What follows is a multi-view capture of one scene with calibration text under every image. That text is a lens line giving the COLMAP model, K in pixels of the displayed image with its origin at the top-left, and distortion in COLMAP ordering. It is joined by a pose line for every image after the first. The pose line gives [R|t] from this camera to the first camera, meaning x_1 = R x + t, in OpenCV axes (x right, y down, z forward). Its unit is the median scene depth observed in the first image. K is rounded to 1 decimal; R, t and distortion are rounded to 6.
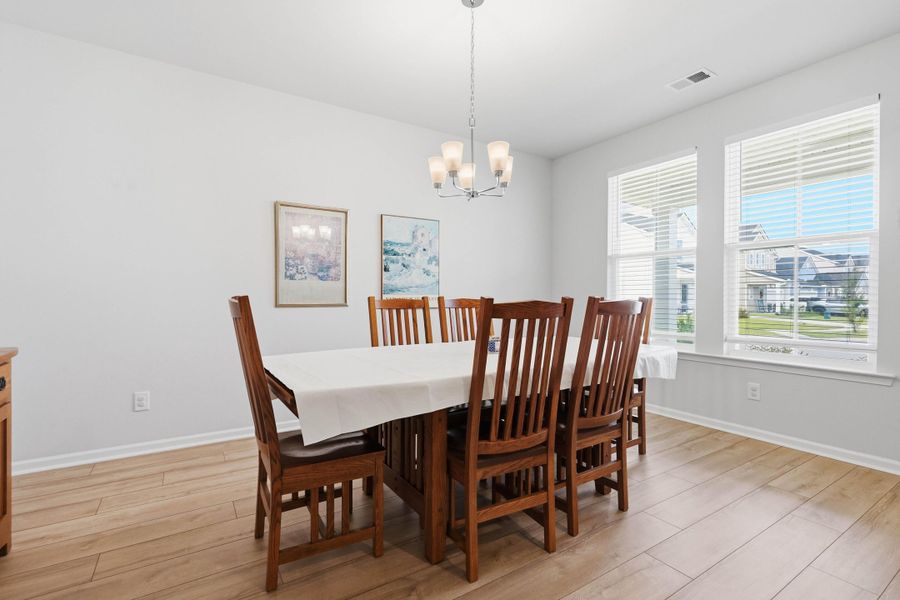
lens RADIAL K [[415.4, 0, 445.0], [0, 415.4, 295.3], [0, 0, 1]] dist [-0.002208, 0.000329]
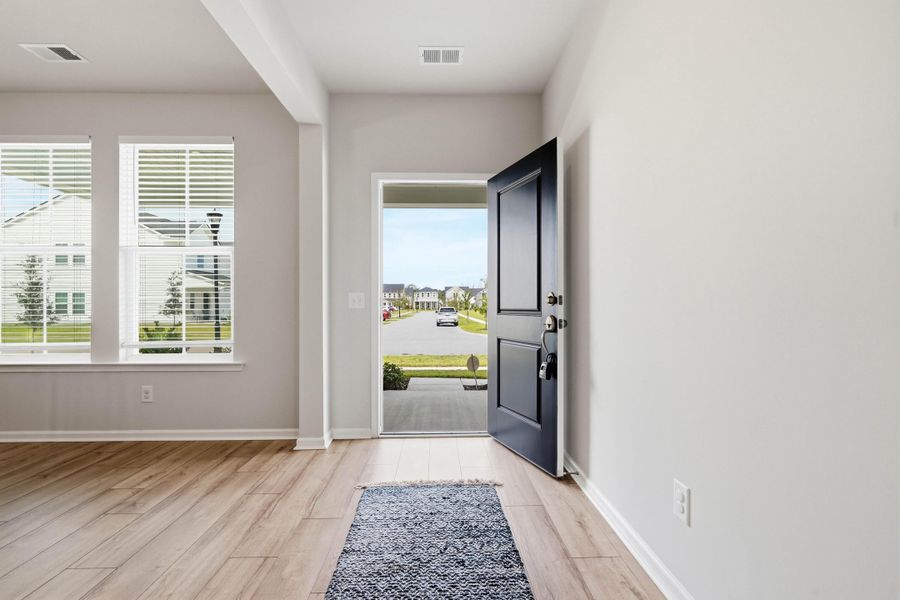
lens RADIAL K [[409.4, 0, 449.5], [0, 409.4, 304.6], [0, 0, 1]] dist [-0.011266, 0.005011]
pose [[0.502177, 0.001643, 0.864763, 0.385329], [-0.000365, 0.999999, -0.001688, 0.021827], [-0.864765, 0.000532, 0.502177, -0.209572]]
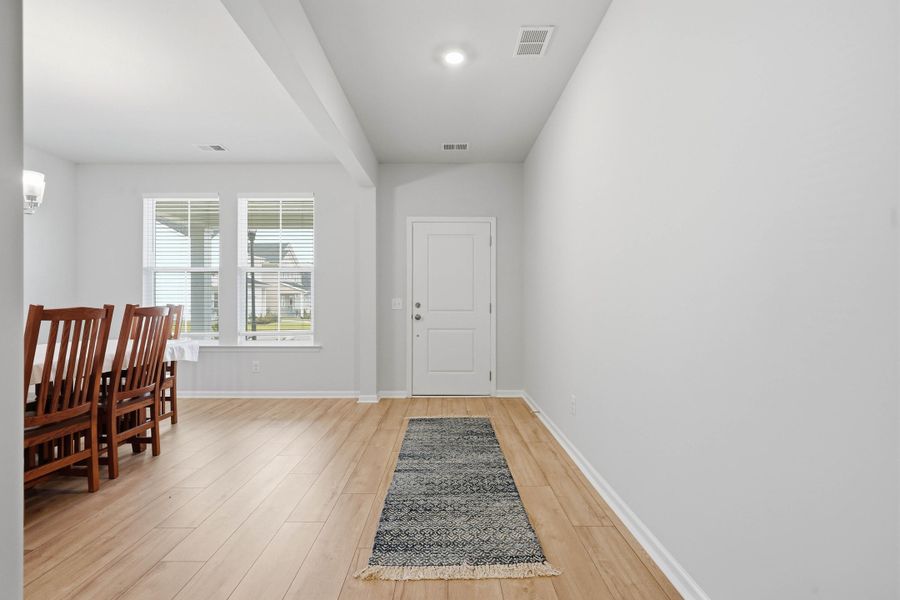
lens RADIAL K [[409.4, 0, 449.5], [0, 409.4, 304.6], [0, 0, 1]] dist [-0.011266, 0.005011]
pose [[0.527326, -0.005320, 0.849647, -0.212530], [0.001258, 0.999984, 0.005480, -0.001057], [-0.849662, -0.001821, 0.527324, -0.561004]]
